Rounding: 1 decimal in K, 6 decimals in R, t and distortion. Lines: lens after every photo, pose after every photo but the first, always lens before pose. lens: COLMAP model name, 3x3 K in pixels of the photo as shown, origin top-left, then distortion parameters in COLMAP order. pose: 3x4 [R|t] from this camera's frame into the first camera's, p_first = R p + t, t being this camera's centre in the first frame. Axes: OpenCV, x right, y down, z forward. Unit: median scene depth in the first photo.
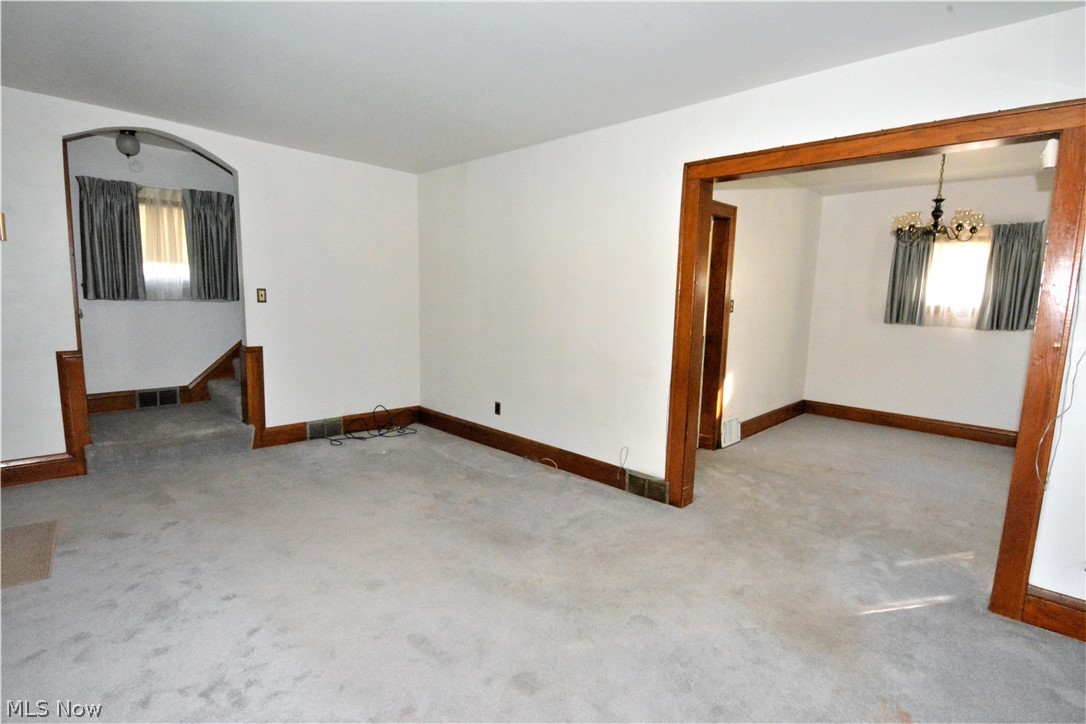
lens RADIAL K [[529.6, 0, 534.9], [0, 529.6, 366.8], [0, 0, 1]] dist [-0.016732, -0.006160]
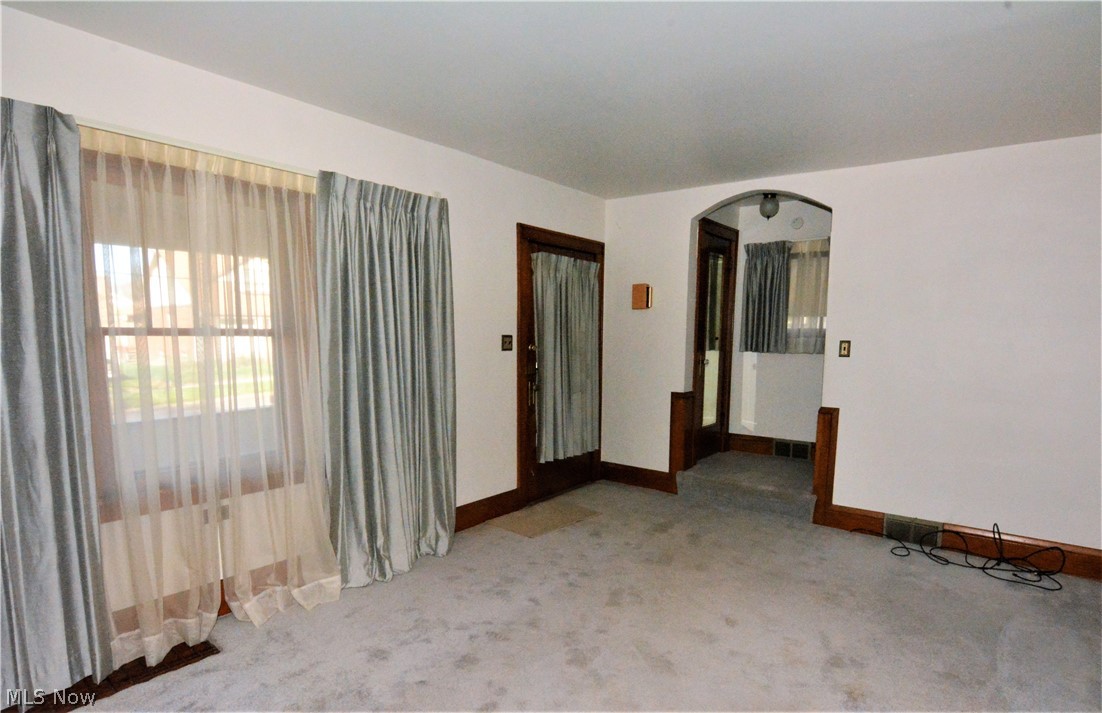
lens RADIAL K [[586.2, 0, 576.4], [0, 586.2, 406.0], [0, 0, 1]] dist [-0.002496, 0.000047]
pose [[0.153037, 0.096293, -0.983518, 0.348207], [-0.143317, 0.986882, 0.074322, -0.052575], [0.977773, 0.129581, 0.164830, 0.433332]]
